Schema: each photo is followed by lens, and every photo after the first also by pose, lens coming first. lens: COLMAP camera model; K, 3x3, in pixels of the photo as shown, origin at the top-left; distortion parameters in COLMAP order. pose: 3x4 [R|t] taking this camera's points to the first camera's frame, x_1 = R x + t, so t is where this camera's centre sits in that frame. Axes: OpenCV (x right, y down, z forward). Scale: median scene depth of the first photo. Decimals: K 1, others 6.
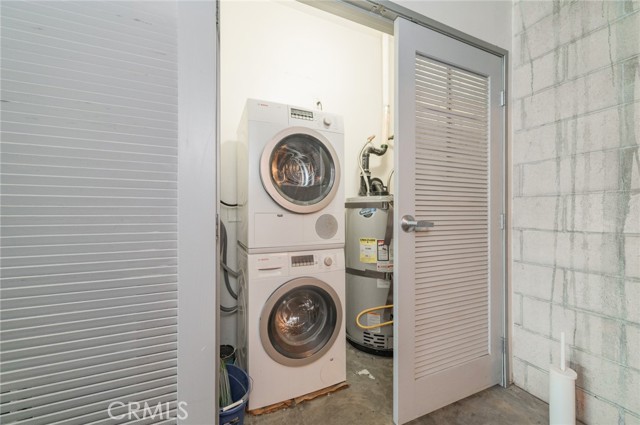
lens RADIAL K [[256.3, 0, 320.4], [0, 256.3, 214.7], [0, 0, 1]] dist [0.001666, 0.000031]
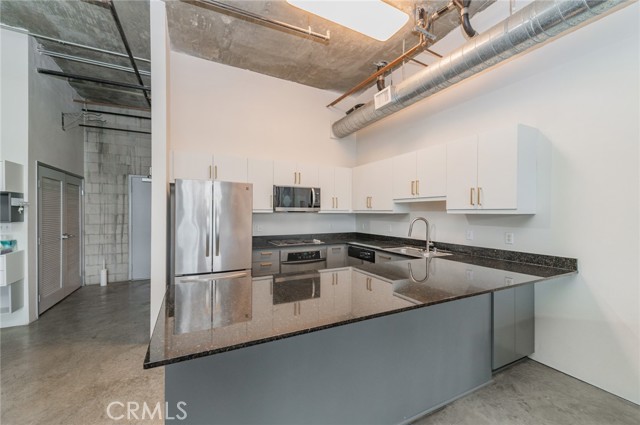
lens RADIAL K [[256.3, 0, 320.9], [0, 256.3, 212.8], [0, 0, 1]] dist [0.001666, 0.000031]
pose [[-0.049427, -0.003177, 0.998773, -2.845487], [0.003404, 0.999989, 0.003350, -0.242504], [-0.998772, 0.003565, -0.049416, -1.928046]]
